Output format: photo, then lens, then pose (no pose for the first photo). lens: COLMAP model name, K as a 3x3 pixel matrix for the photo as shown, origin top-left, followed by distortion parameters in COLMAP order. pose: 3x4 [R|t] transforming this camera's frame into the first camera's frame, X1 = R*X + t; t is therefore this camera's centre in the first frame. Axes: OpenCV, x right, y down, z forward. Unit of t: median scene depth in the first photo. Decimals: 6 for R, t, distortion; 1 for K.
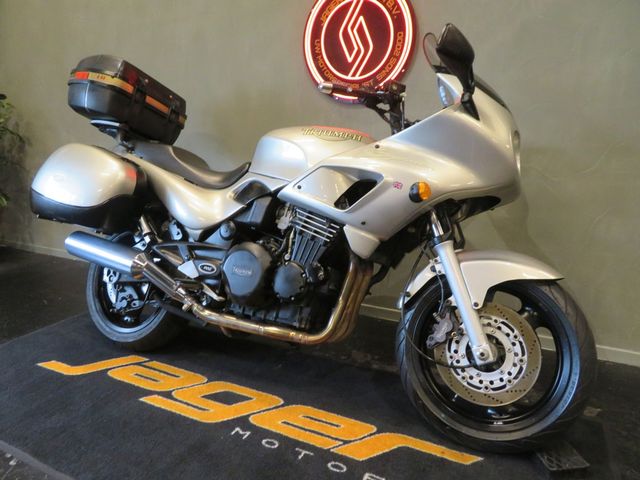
lens RADIAL K [[456.1, 0, 320.0], [0, 456.1, 240.0], [0, 0, 1]] dist [-0.003980, 0.003926]
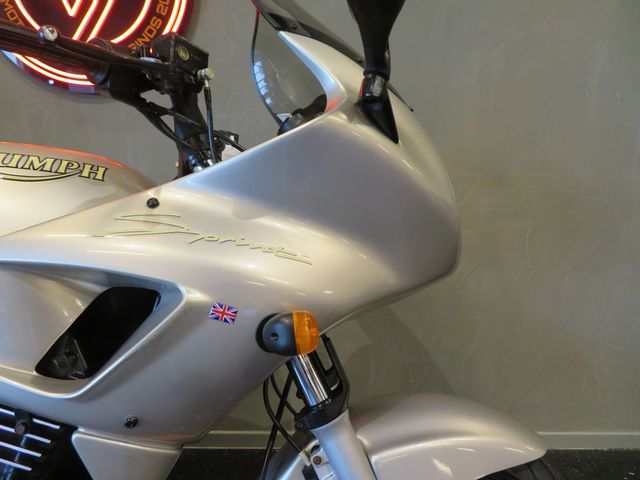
lens RADIAL K [[459.2, 0, 320.0], [0, 459.2, 240.0], [0, 0, 1]] dist [-0.007032, -0.004561]
pose [[0.872460, -0.080631, 0.481988, 0.053854], [0.084564, 0.996325, 0.013602, -0.147722], [-0.481313, 0.028891, 0.876072, 0.529721]]
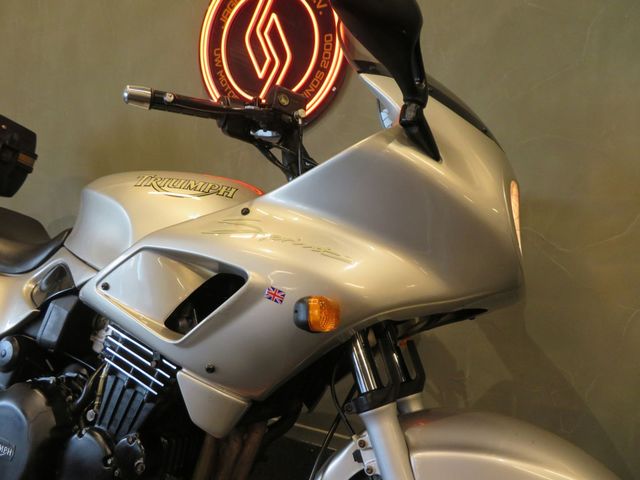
lens RADIAL K [[459.2, 0, 320.0], [0, 459.2, 240.0], [0, 0, 1]] dist [-0.007032, -0.004561]
pose [[0.998886, -0.007262, 0.046623, 0.162842], [0.011219, 0.996302, -0.085189, -0.113107], [-0.045832, 0.085617, 0.995273, 0.431104]]
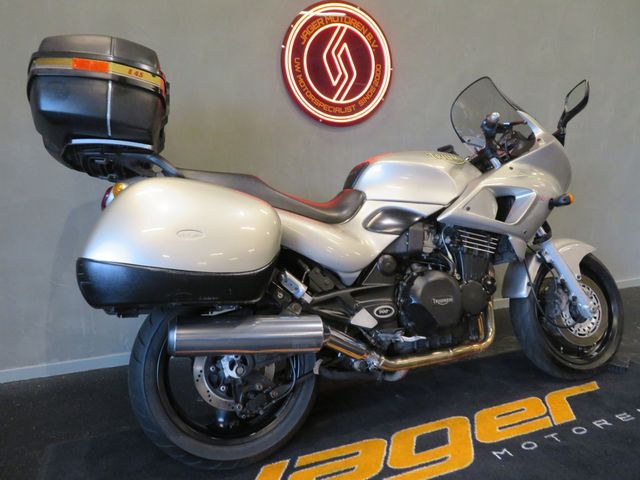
lens RADIAL K [[456.1, 0, 320.0], [0, 456.1, 240.0], [0, 0, 1]] dist [-0.003980, 0.003926]
pose [[0.669999, -0.145271, 0.728009, -0.986101], [0.171215, 0.984467, 0.038875, -0.133422], [-0.722348, 0.098600, 0.684465, 0.492606]]
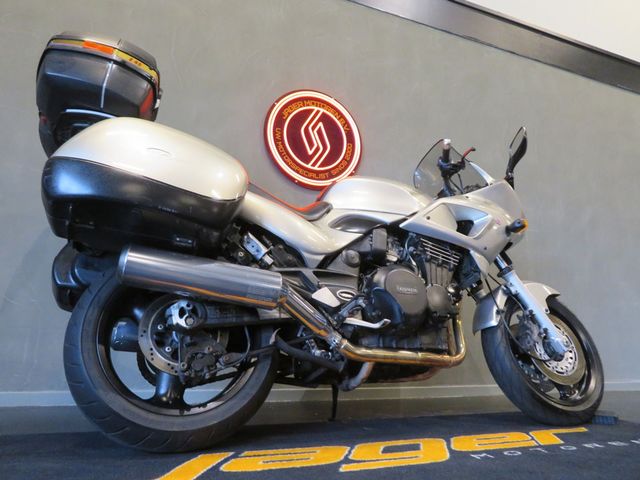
lens RADIAL K [[456.1, 0, 320.0], [0, 456.1, 240.0], [0, 0, 1]] dist [-0.003980, 0.003926]
pose [[0.643079, 0.171281, 0.746400, -0.973529], [0.139628, 0.932104, -0.334195, 0.254360], [-0.752963, 0.319132, 0.575501, 0.531826]]
